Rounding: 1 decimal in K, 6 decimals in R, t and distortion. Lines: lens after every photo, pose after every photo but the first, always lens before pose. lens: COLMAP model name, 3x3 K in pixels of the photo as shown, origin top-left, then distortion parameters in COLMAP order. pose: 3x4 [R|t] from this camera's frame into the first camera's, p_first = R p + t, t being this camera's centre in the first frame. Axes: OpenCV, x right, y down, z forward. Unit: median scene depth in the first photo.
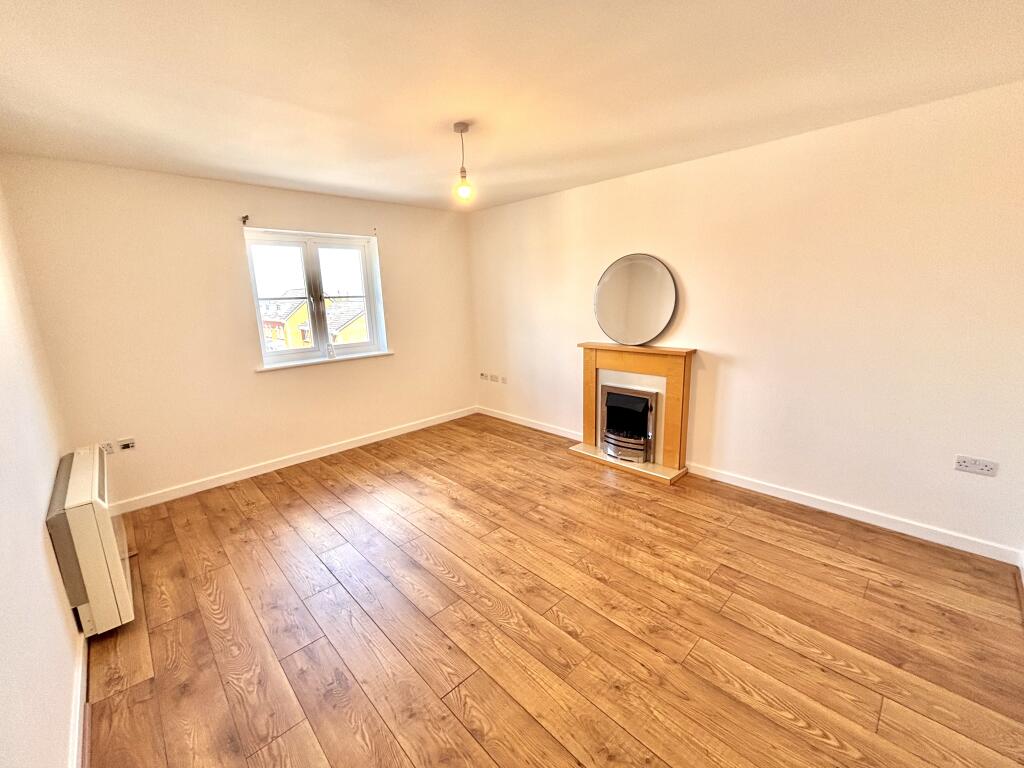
lens RADIAL K [[417.0, 0, 514.2], [0, 417.0, 380.2], [0, 0, 1]] dist [-0.000920, -0.000057]
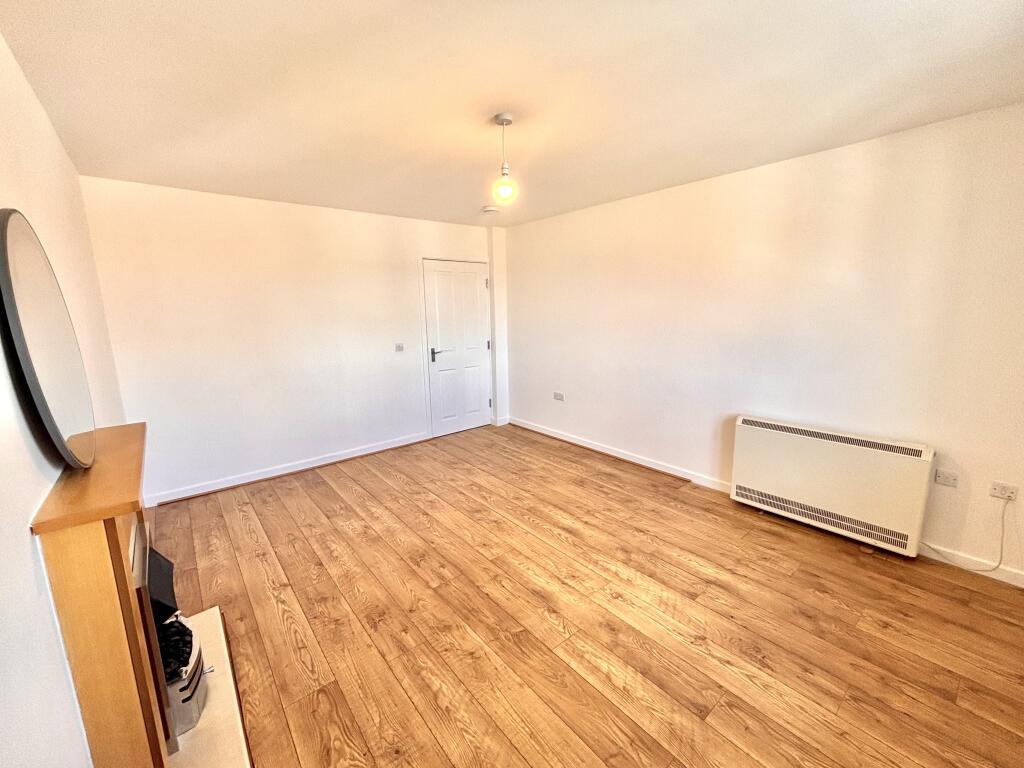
lens RADIAL K [[417.0, 0, 513.7], [0, 417.0, 385.0], [0, 0, 1]] dist [-0.000920, -0.000057]
pose [[-0.995965, 0.033125, 0.083406, -0.166033], [0.062813, 0.921092, 0.384244, -0.336826], [-0.064097, 0.387932, -0.919456, 1.635147]]
